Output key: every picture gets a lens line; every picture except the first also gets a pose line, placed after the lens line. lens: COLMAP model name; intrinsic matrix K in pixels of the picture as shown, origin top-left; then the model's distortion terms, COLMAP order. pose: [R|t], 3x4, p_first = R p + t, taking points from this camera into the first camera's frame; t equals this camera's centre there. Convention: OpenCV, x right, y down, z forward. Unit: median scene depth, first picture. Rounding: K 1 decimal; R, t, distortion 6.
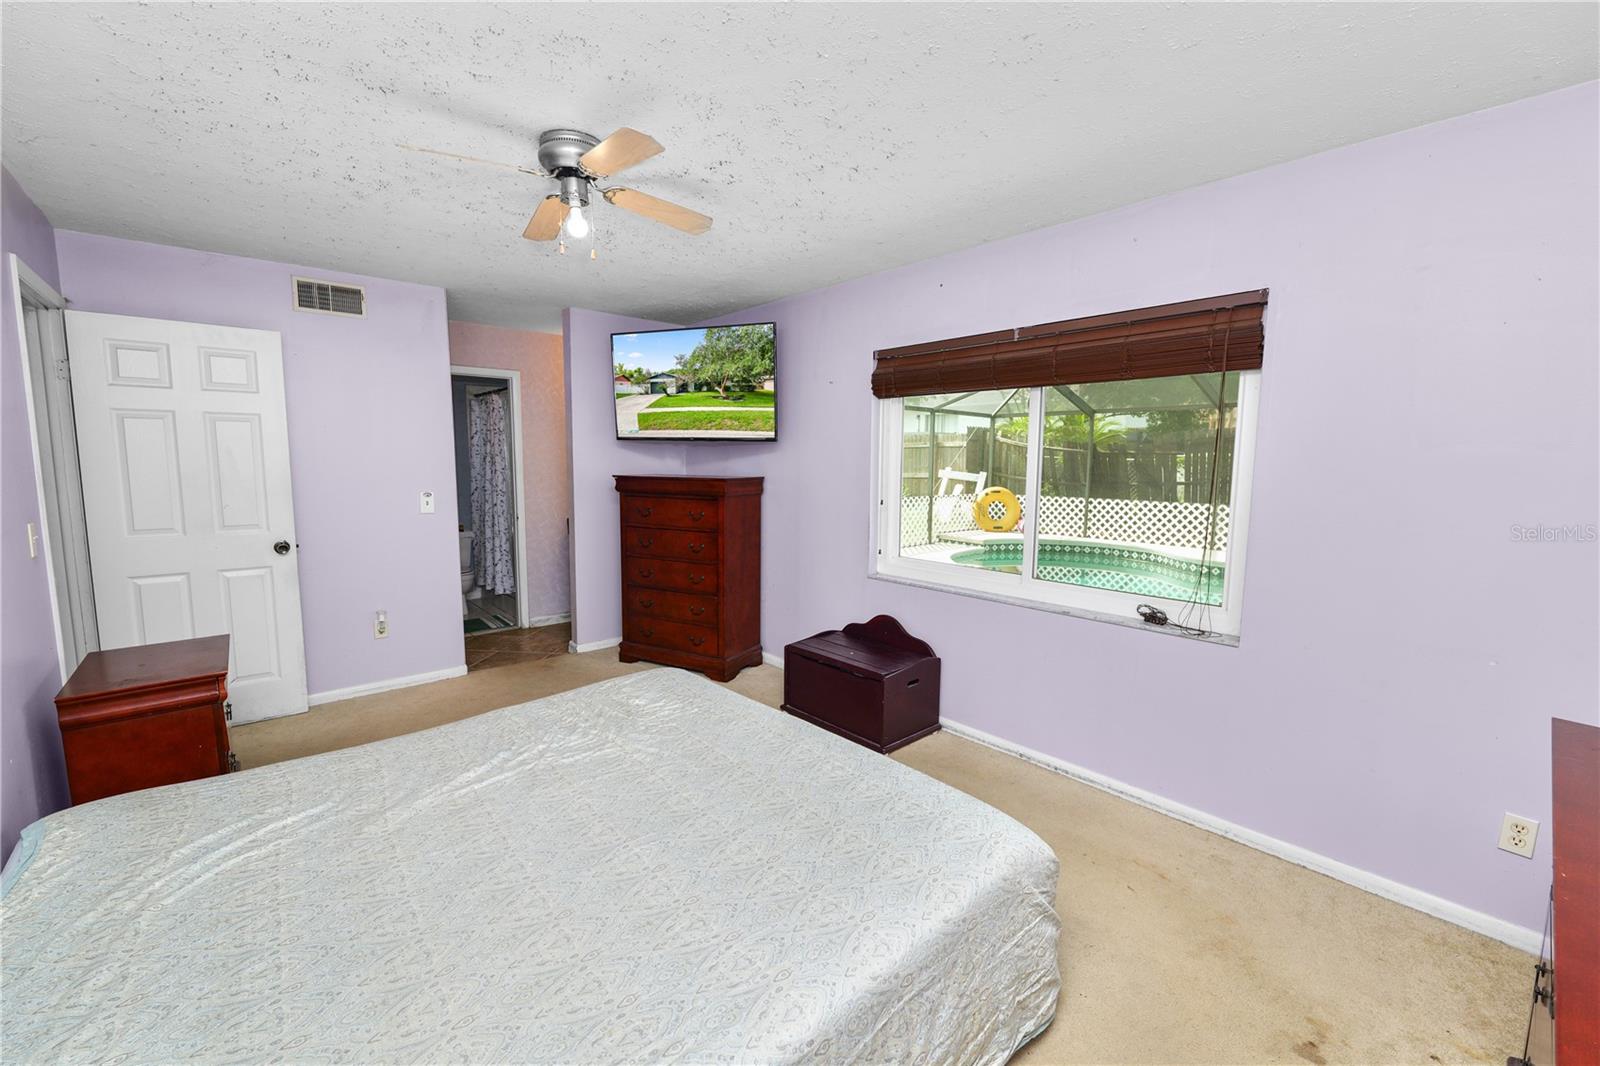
lens RADIAL K [[655.1, 0, 787.0], [0, 655.1, 536.2], [0, 0, 1]] dist [-0.013612, -0.000070]
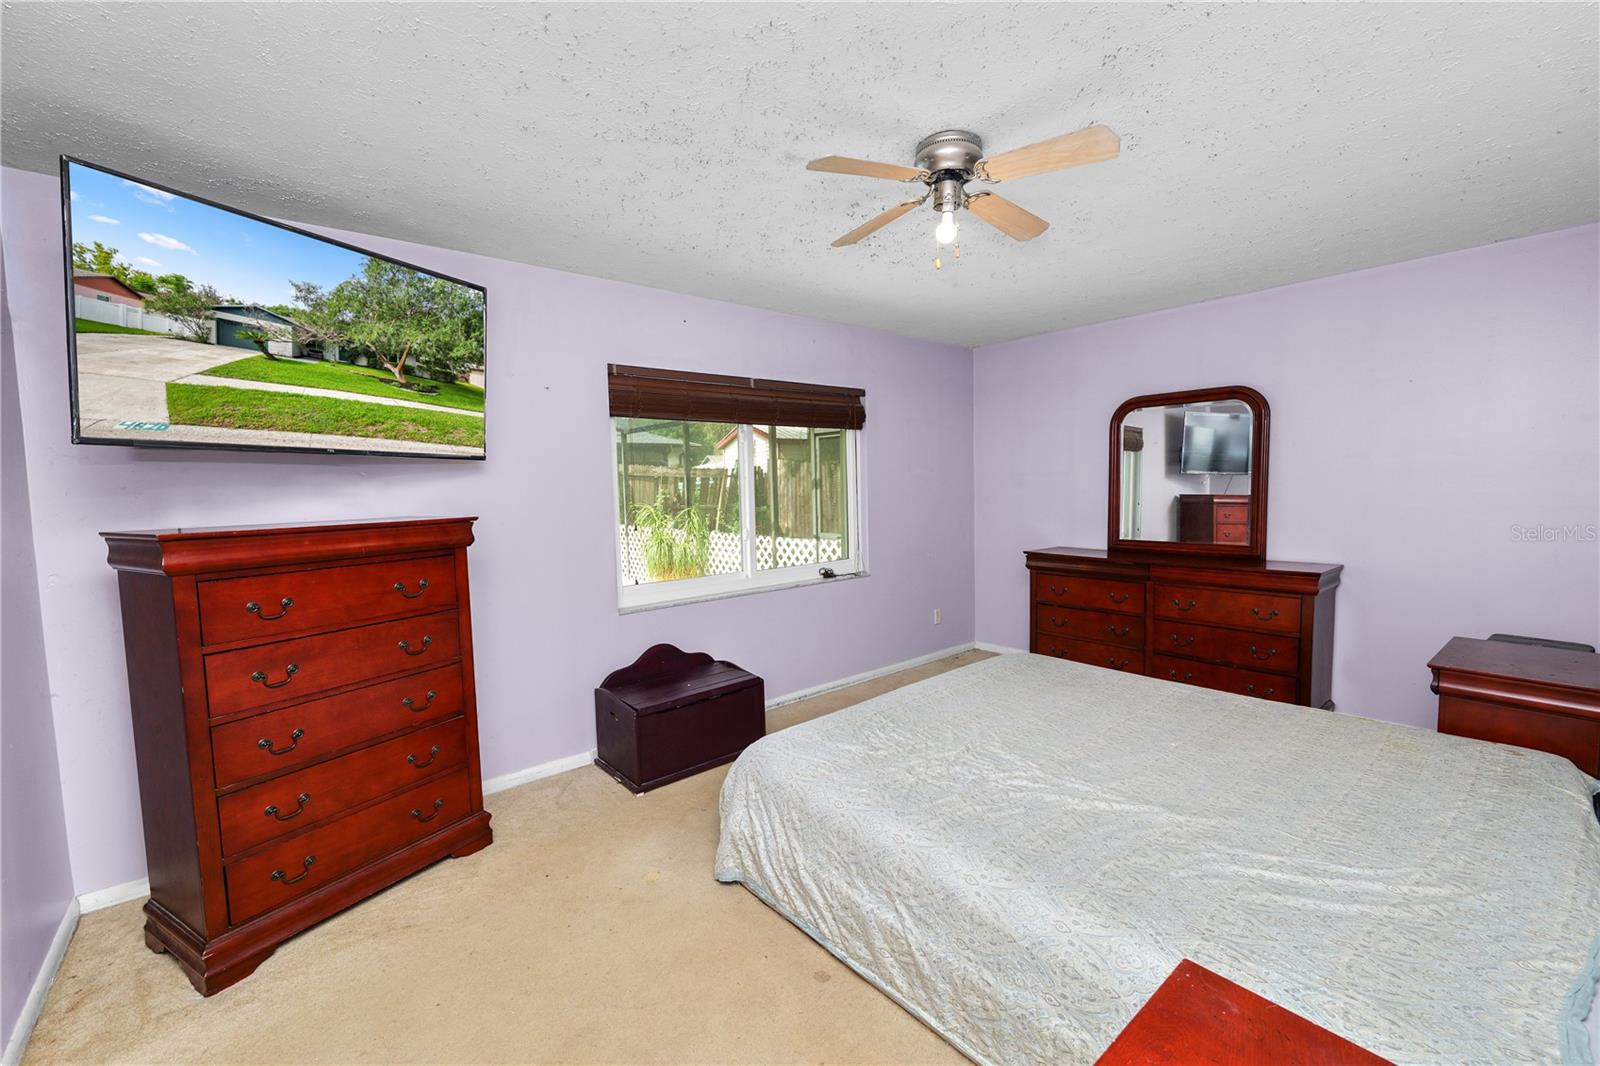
lens RADIAL K [[657.1, 0, 803.5], [0, 657.1, 532.6], [0, 0, 1]] dist [-0.010810, 0.000026]
pose [[0.000502, -0.058820, 0.998268, -0.681970], [0.174505, 0.982957, 0.057830, -0.053472], [-0.984656, 0.174173, 0.010758, 0.664097]]
